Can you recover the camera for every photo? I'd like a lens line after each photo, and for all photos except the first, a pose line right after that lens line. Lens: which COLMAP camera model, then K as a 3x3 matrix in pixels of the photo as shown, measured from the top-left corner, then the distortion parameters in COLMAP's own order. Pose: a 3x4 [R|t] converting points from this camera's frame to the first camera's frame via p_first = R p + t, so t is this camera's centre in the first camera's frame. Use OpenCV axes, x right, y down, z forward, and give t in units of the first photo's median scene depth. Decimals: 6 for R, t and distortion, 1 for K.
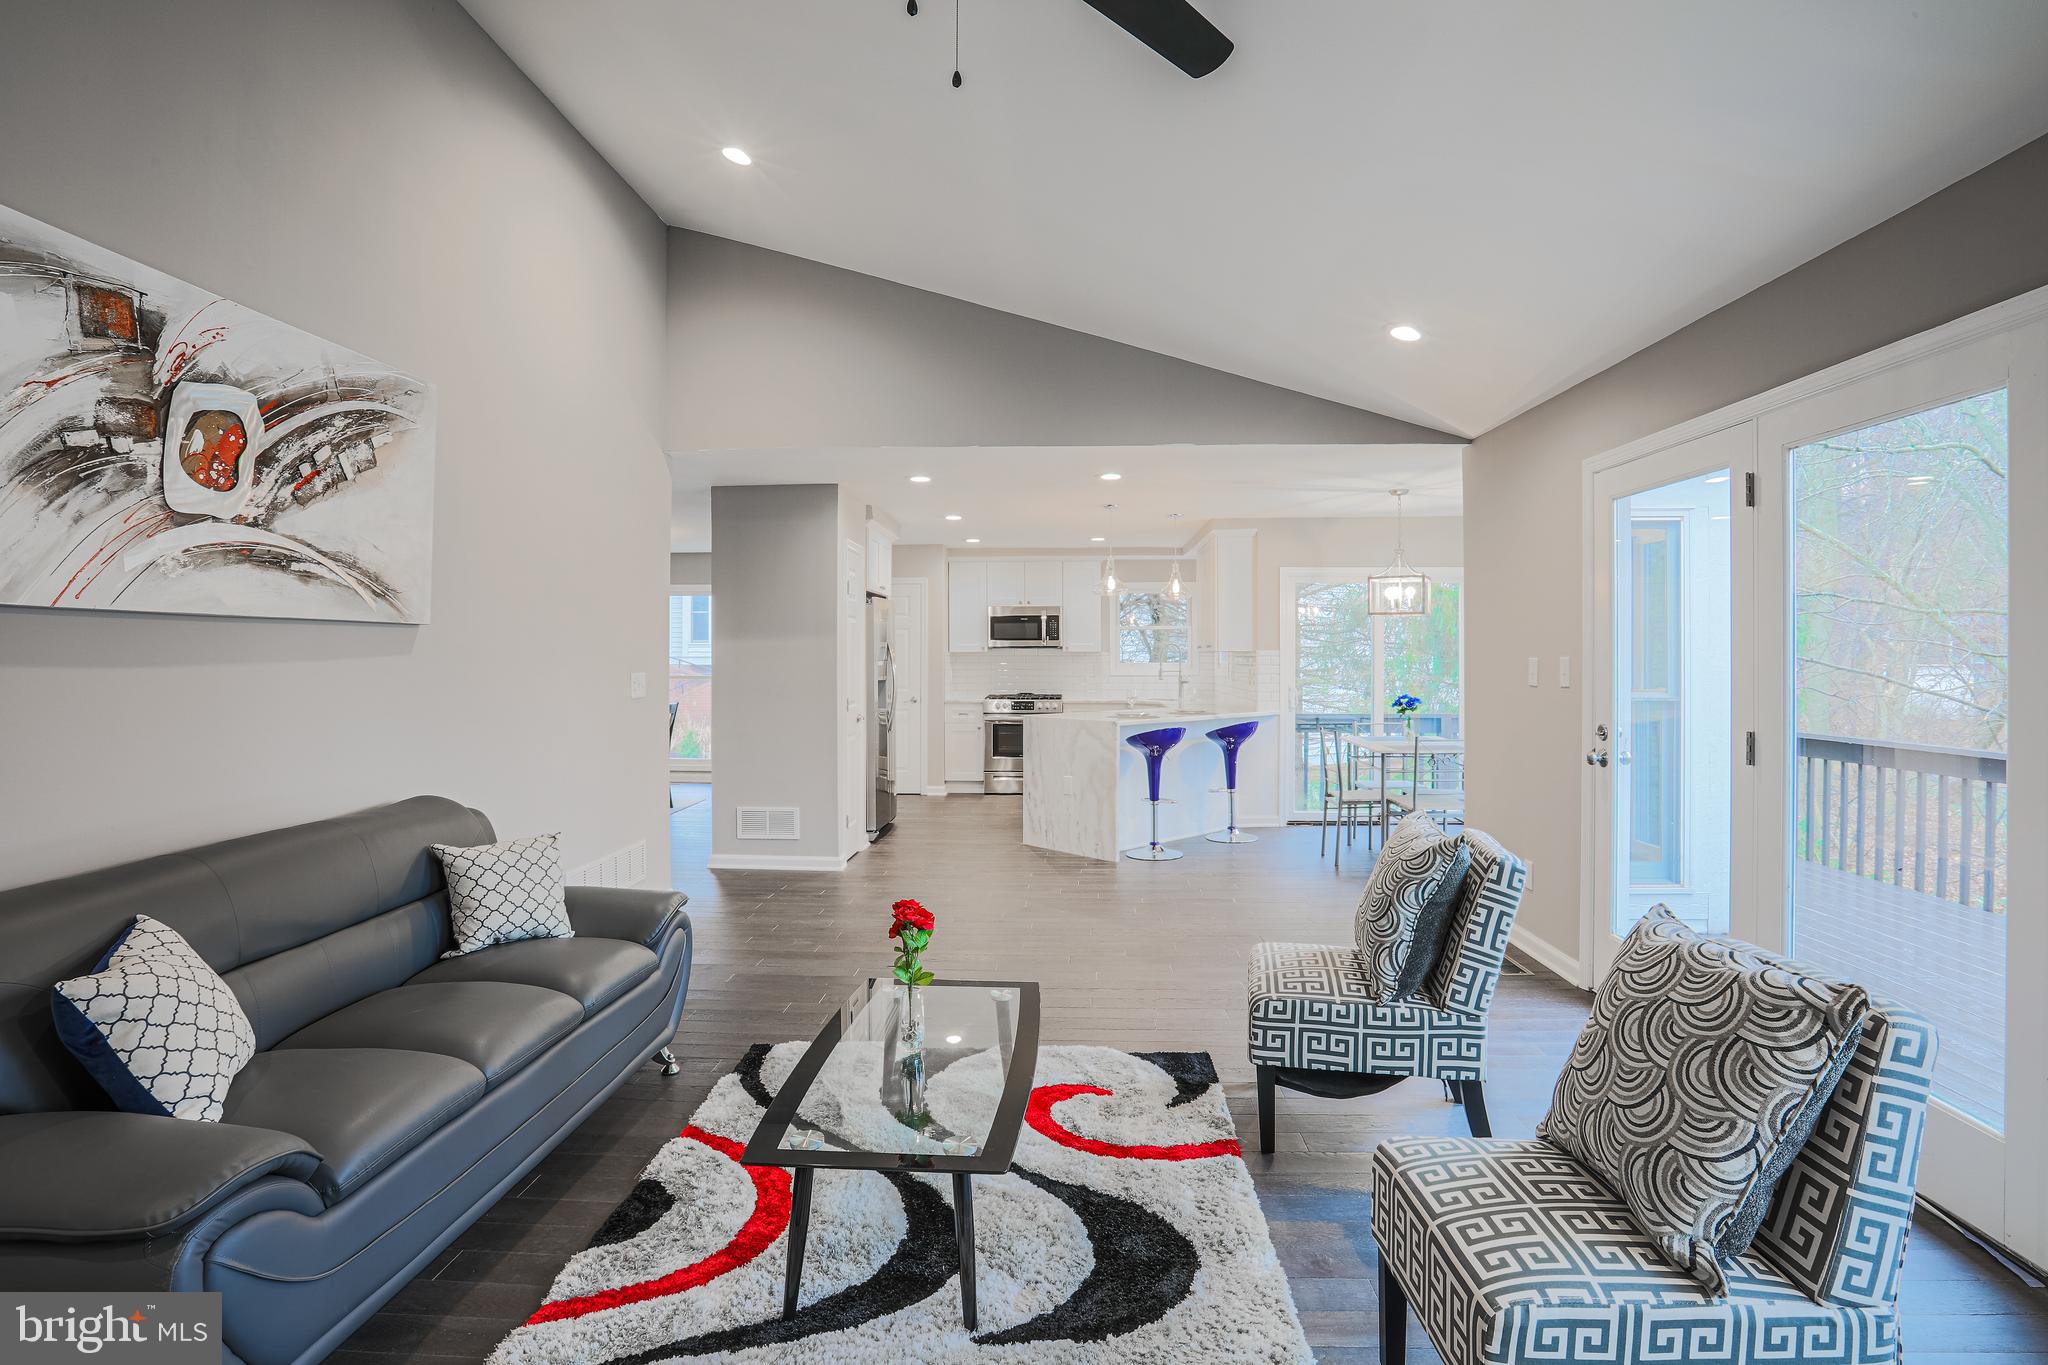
lens RADIAL K [[1001.1, 0, 1002.8], [0, 1001.1, 673.9], [0, 0, 1]] dist [-0.056113, 0.019297]
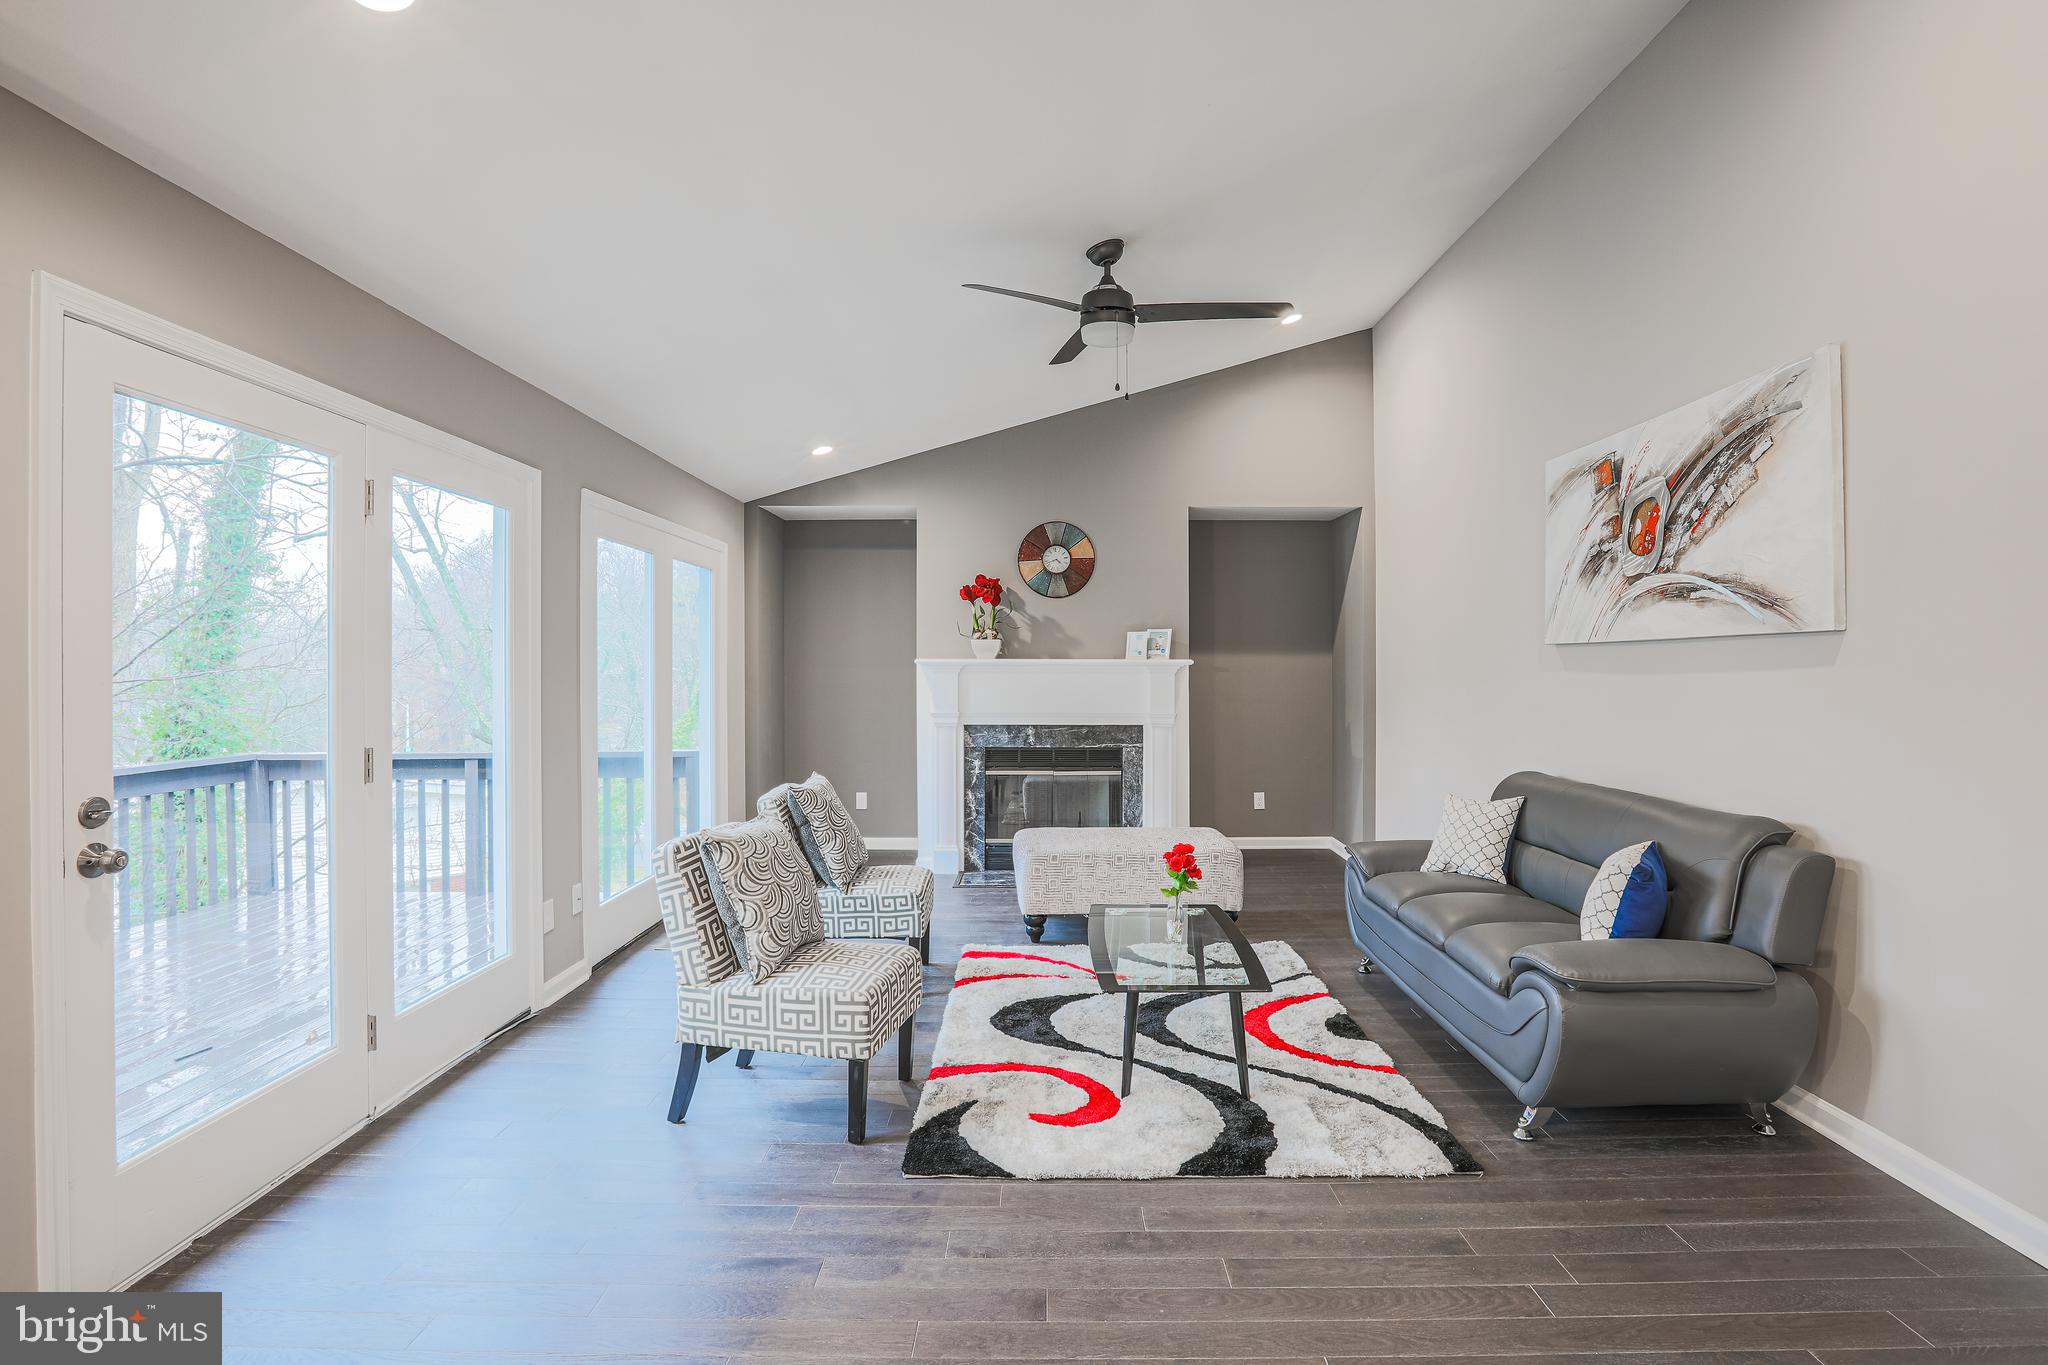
lens RADIAL K [[1001.1, 0, 1026.4], [0, 1001.1, 673.8], [0, 0, 1]] dist [-0.056113, 0.019297]
pose [[-0.999049, -0.001285, -0.043575, 0.173915], [-0.002443, 0.999645, 0.026519, -0.041404], [0.043525, 0.026600, -0.998698, 2.214588]]
